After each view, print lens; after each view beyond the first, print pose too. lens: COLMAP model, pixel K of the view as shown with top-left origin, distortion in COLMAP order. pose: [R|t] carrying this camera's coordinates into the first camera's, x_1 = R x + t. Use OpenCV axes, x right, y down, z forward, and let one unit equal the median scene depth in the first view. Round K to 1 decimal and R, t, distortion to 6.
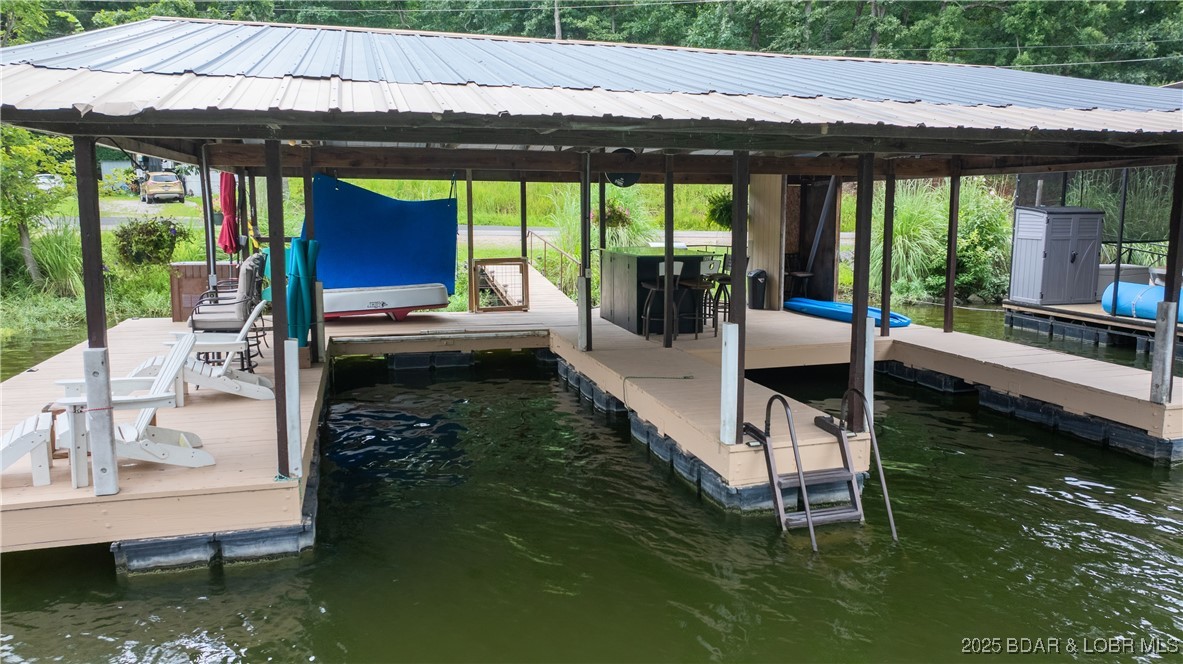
lens RADIAL K [[843.7, 0, 591.5], [0, 843.7, 332.0], [0, 0, 1]] dist [-0.001936, -0.000233]
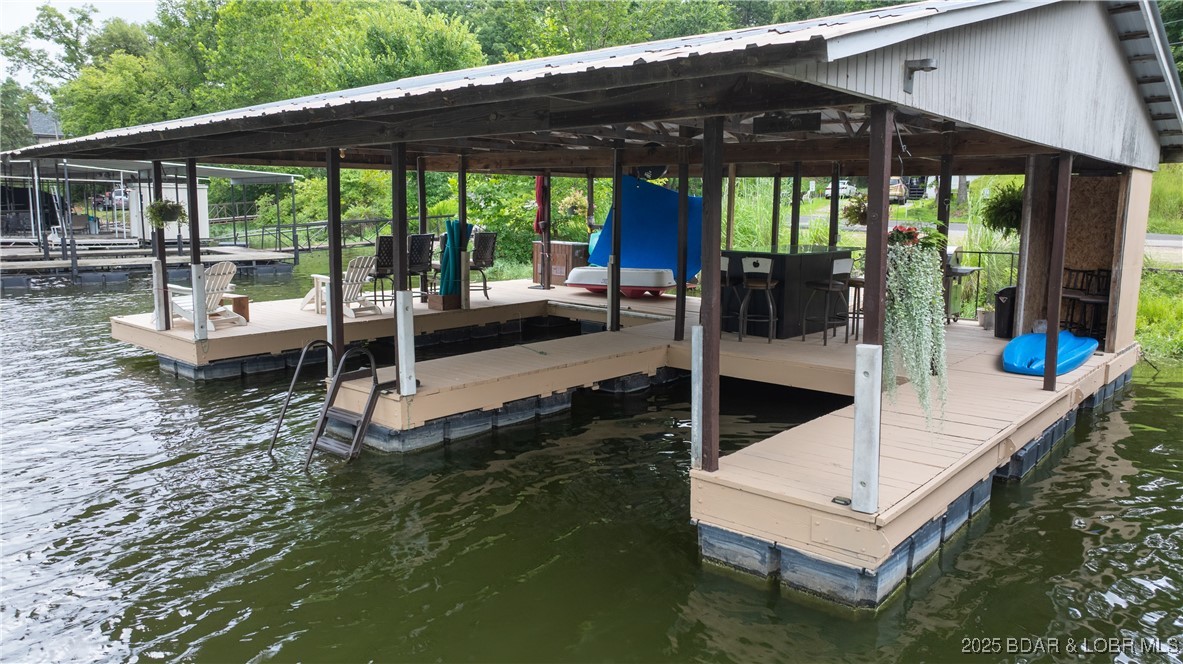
lens RADIAL K [[843.7, 0, 591.5], [0, 843.7, 332.0], [0, 0, 1]] dist [-0.001936, -0.000233]
pose [[0.559061, 0.123220, -0.819919, 0.746222], [-0.131983, 0.989512, 0.058715, -0.029264], [0.818555, 0.075390, 0.569460, 0.295613]]
